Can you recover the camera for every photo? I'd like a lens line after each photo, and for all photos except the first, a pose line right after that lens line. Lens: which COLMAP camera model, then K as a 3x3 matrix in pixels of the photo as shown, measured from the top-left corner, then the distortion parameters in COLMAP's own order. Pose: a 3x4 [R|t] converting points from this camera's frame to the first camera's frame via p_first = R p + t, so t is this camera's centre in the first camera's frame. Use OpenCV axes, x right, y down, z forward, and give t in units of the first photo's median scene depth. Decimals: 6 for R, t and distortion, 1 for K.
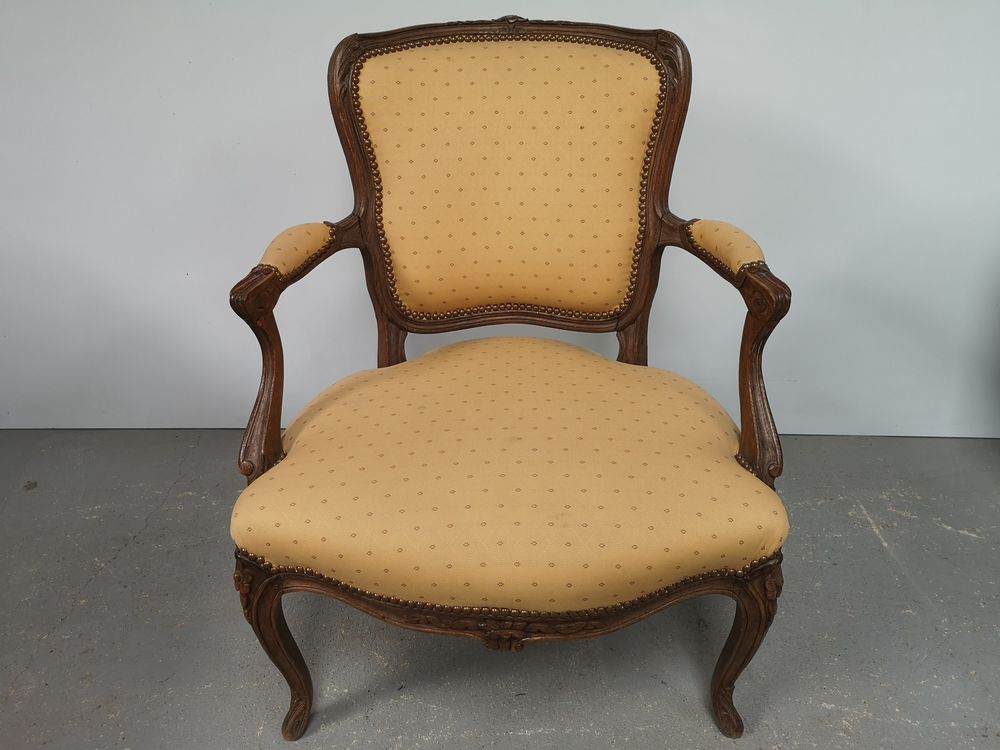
lens RADIAL K [[803.3, 0, 496.8], [0, 803.3, 376.1], [0, 0, 1]] dist [0.079861, -0.193418]
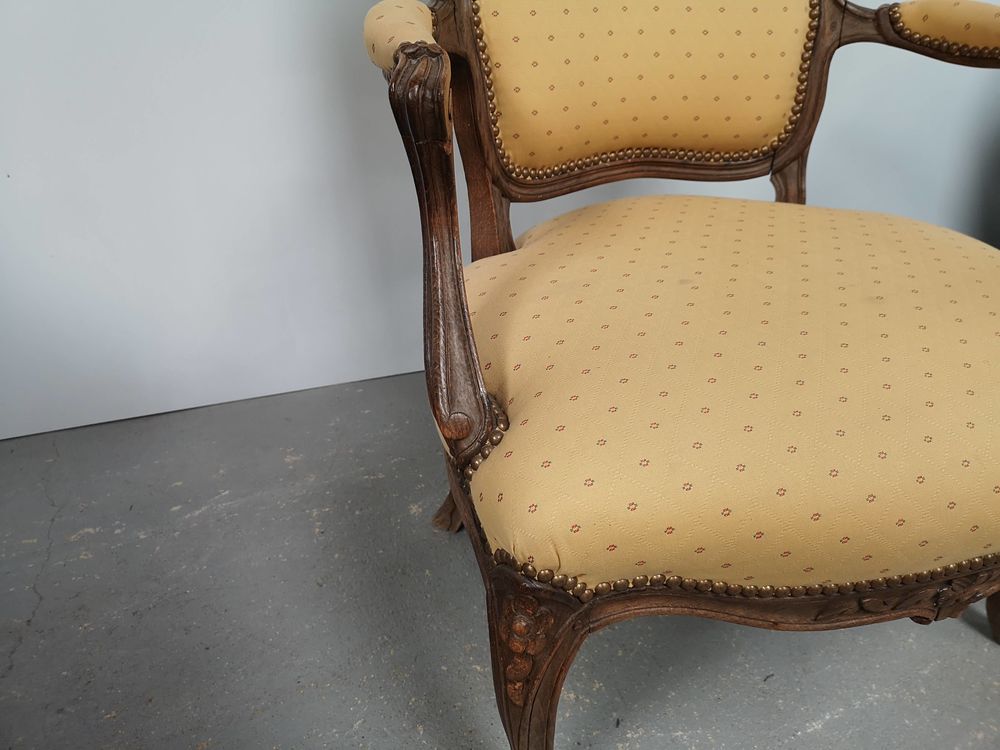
lens RADIAL K [[785.3, 0, 503.2], [0, 785.3, 373.8], [0, 0, 1]] dist [0.067066, -0.100560]
pose [[0.910610, -0.162294, 0.380067, -0.412032], [0.145200, 0.986673, 0.073437, 0.039540], [-0.386920, -0.011687, 0.922039, 0.442940]]
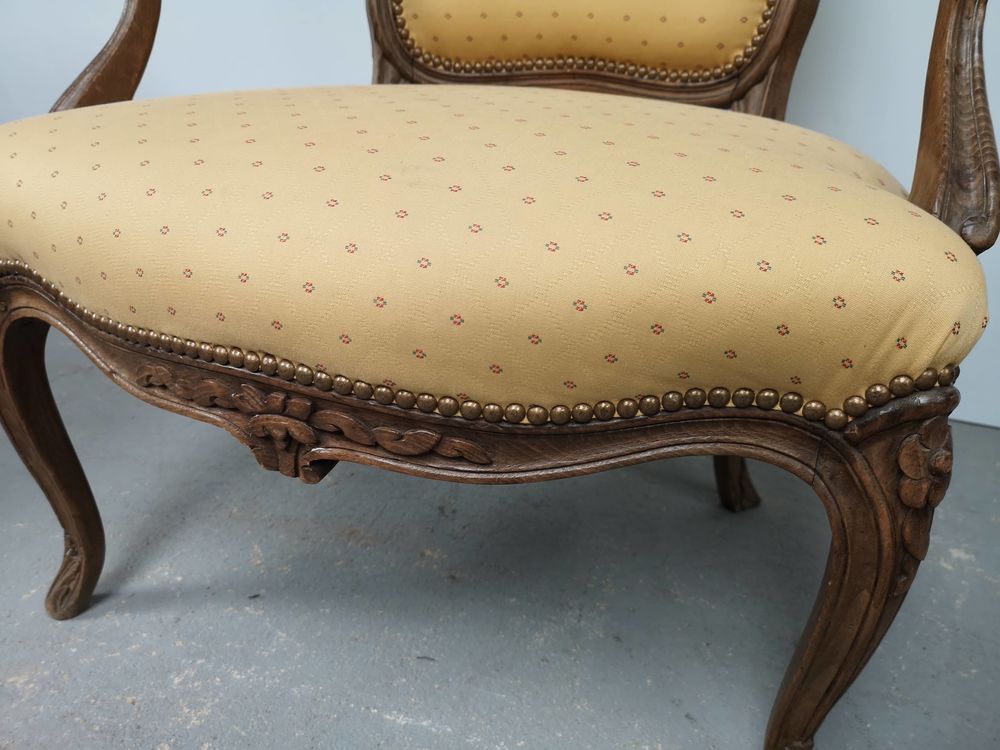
lens RADIAL K [[785.3, 0, 503.2], [0, 785.3, 373.8], [0, 0, 1]] dist [0.067066, -0.100560]
pose [[0.941788, 0.175206, -0.286947, 0.204479], [-0.205841, 0.975303, -0.080085, 0.233190], [0.265829, 0.134488, 0.954593, 0.460787]]
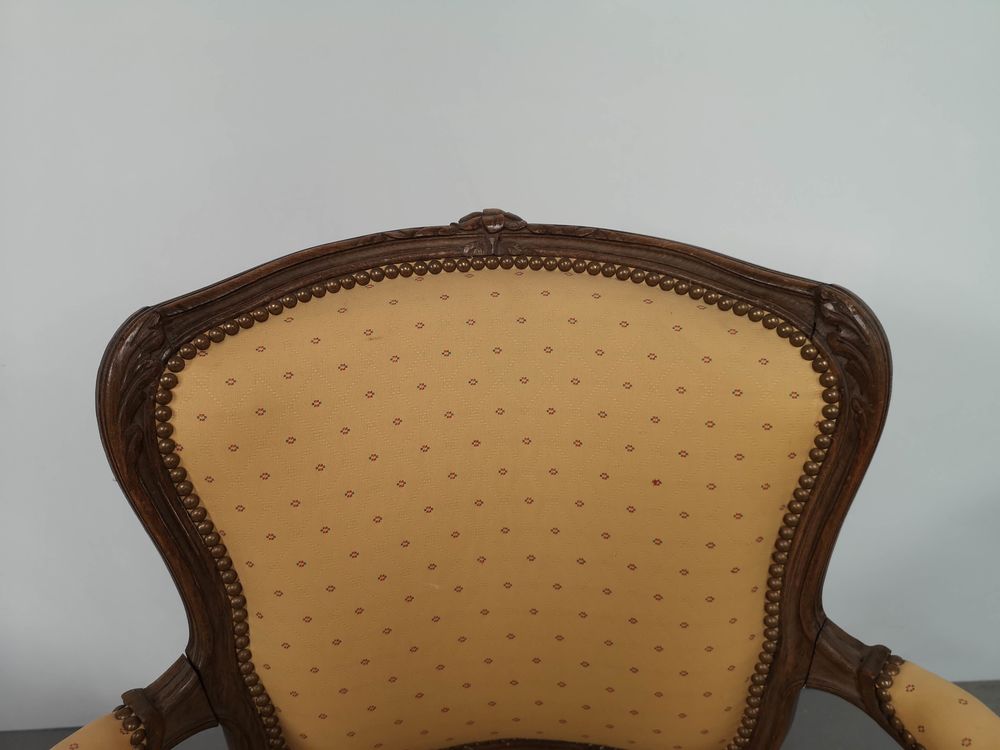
lens RADIAL K [[785.3, 0, 503.2], [0, 785.3, 373.8], [0, 0, 1]] dist [0.067066, -0.100560]
pose [[0.995371, -0.052813, 0.080292, -0.019760], [0.044630, 0.993936, 0.100494, -0.417263], [-0.085113, -0.096446, 0.991693, 0.540609]]
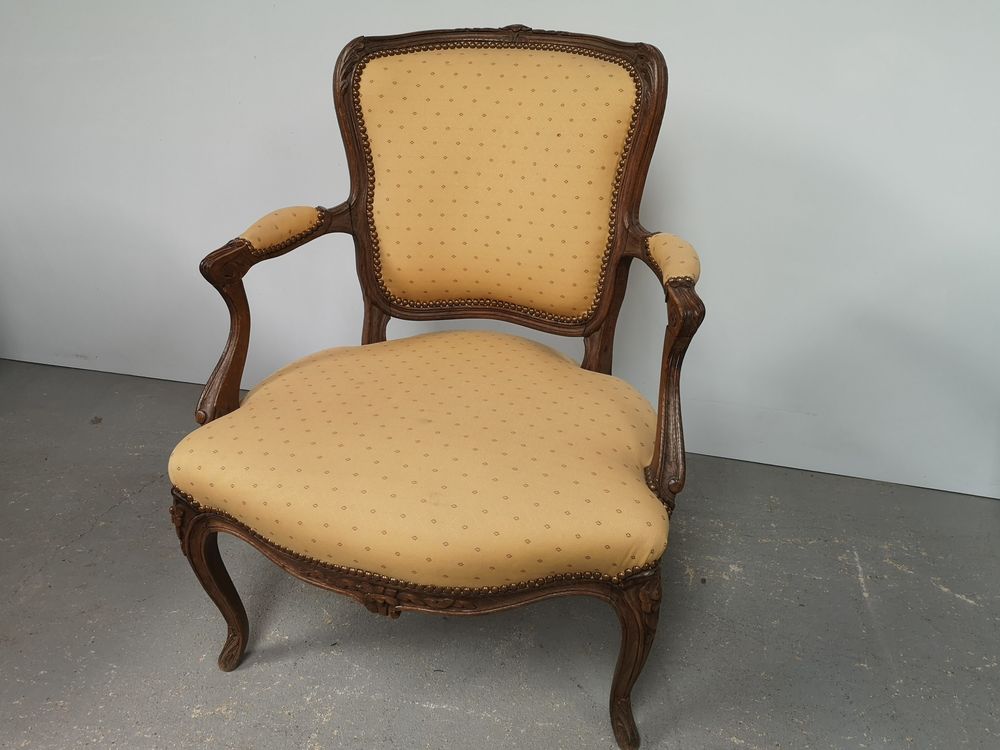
lens RADIAL K [[803.3, 0, 496.8], [0, 803.3, 376.1], [0, 0, 1]] dist [0.079861, -0.193418]
pose [[0.974135, 0.117381, -0.193088, 0.259780], [-0.119537, 0.992830, 0.000487, 0.006772], [0.191760, 0.022607, 0.981181, -0.018300]]
